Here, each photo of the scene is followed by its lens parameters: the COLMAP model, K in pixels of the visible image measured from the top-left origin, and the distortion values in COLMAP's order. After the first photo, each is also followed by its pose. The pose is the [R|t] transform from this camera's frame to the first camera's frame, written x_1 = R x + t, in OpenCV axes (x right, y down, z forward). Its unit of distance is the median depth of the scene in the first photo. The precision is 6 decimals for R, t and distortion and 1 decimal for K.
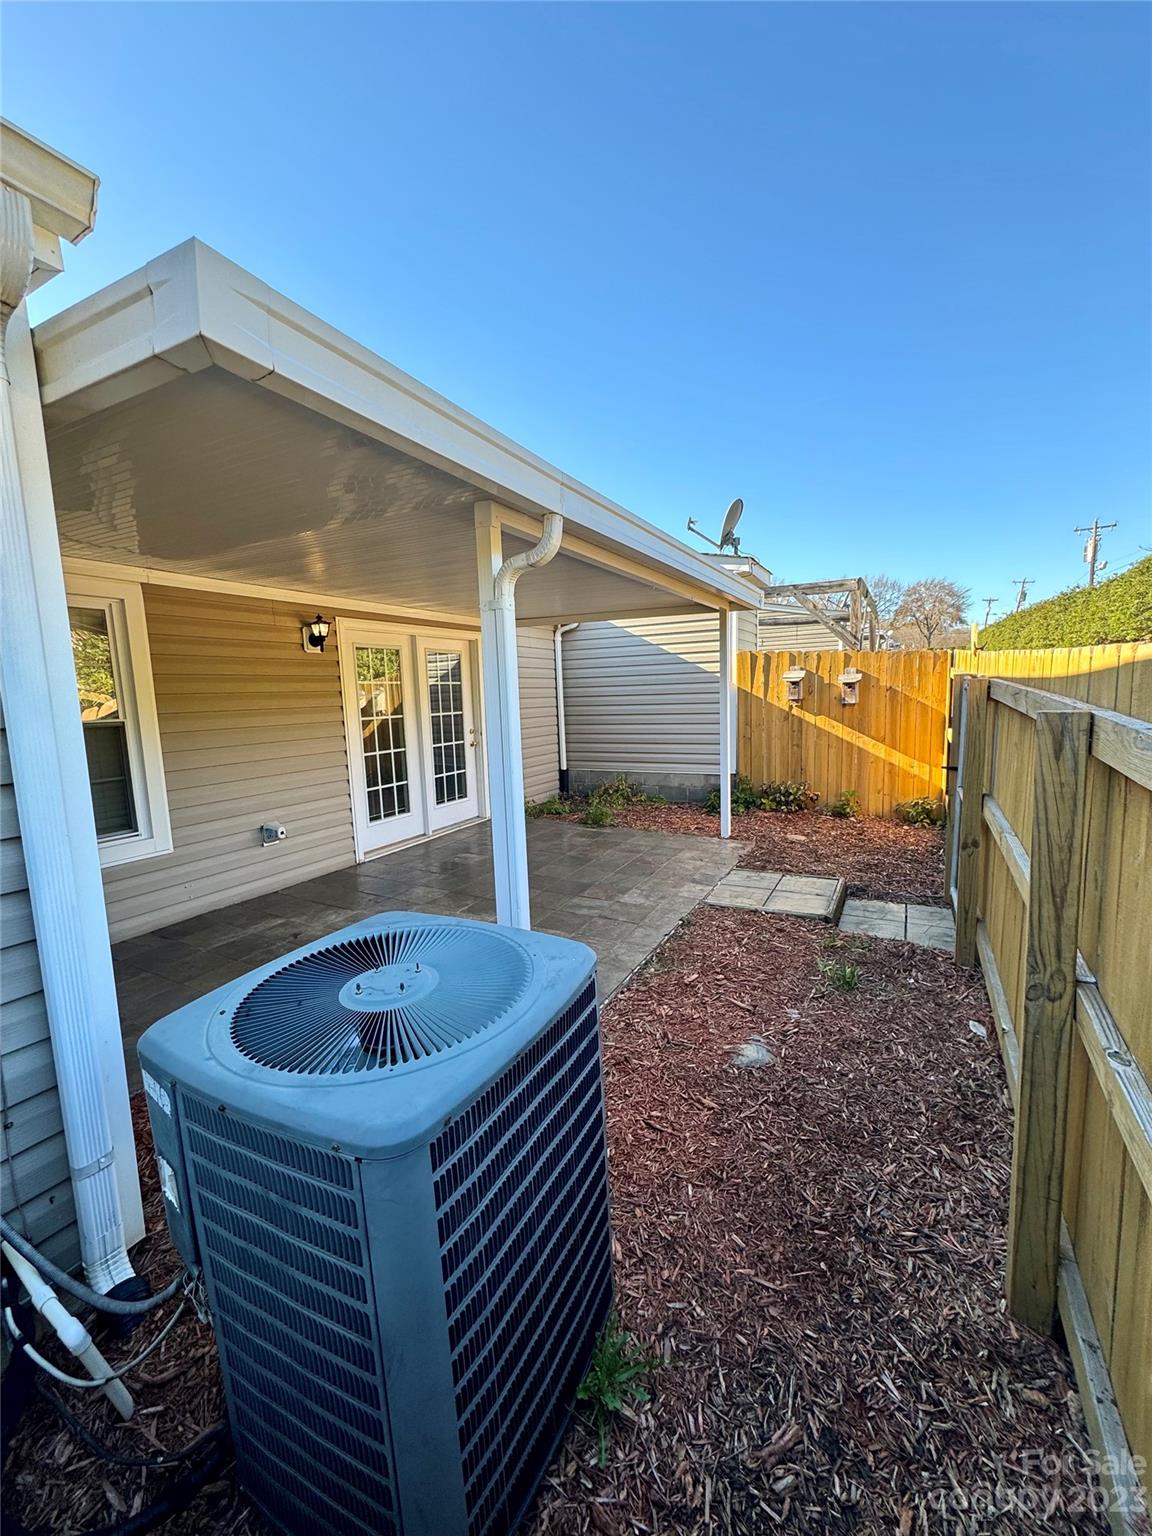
lens RADIAL K [[614.6, 0, 581.9], [0, 614.6, 769.6], [0, 0, 1]] dist [0.001061, 0.000336]
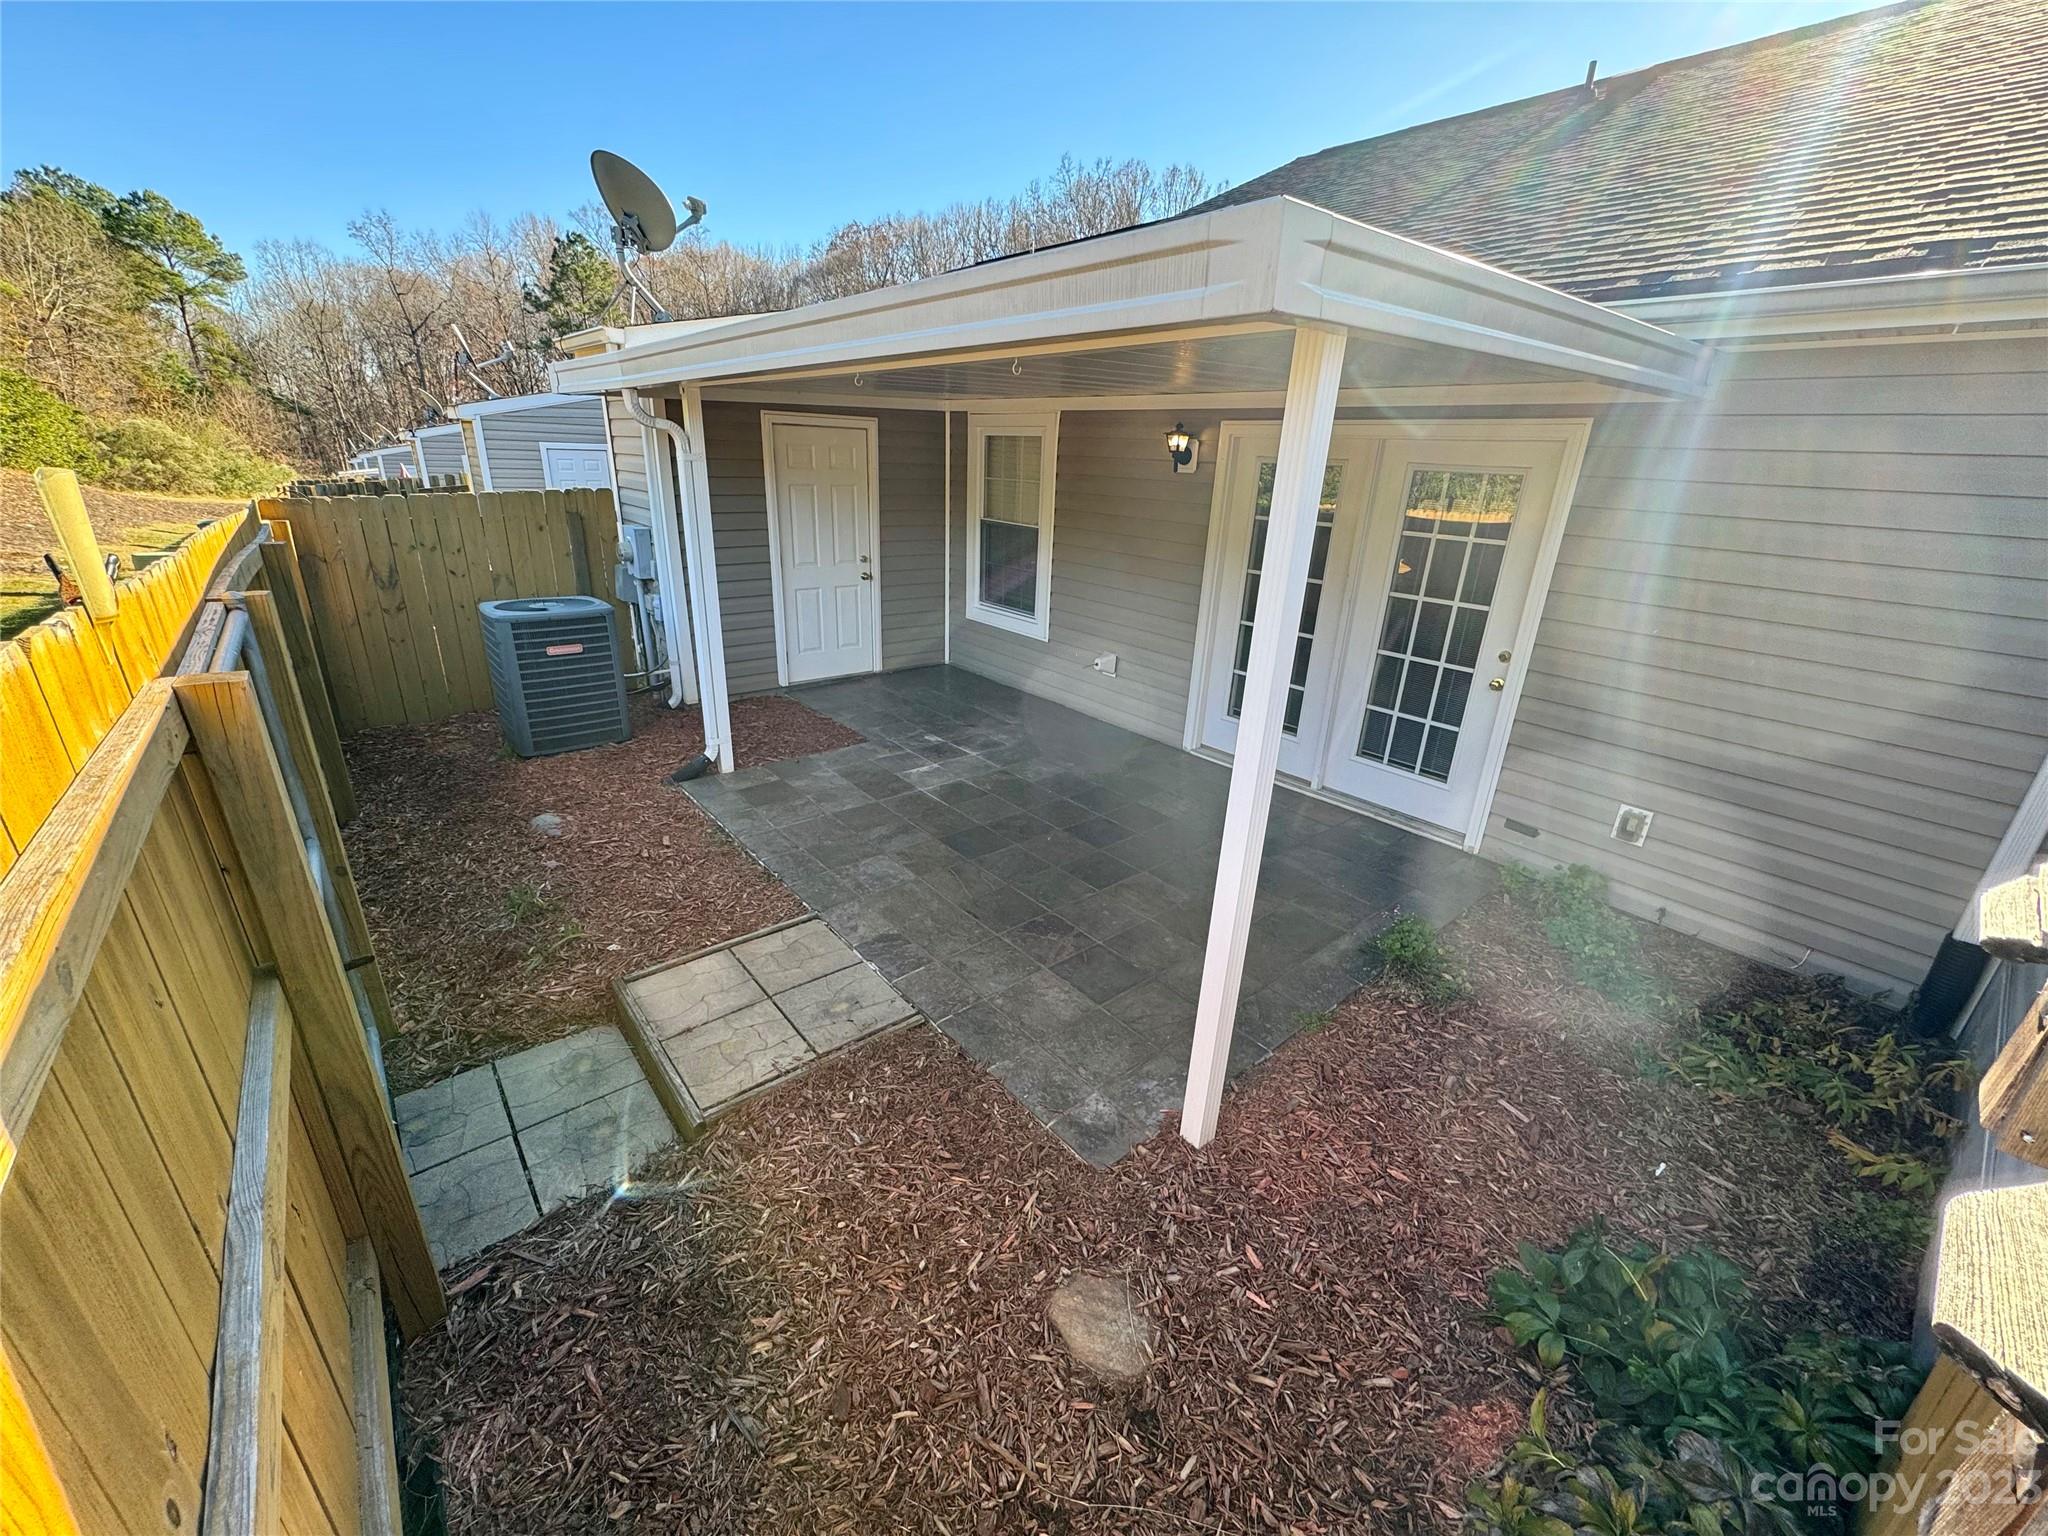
lens RADIAL K [[819.4, 0, 1025.3], [0, 819.4, 776.4], [0, 0, 1]] dist [0.001061, 0.000336]
pose [[-0.387407, 0.354782, -0.850908, 0.693150], [-0.136255, 0.890815, 0.433456, -0.273552], [0.911784, 0.283864, -0.296767, 1.250368]]
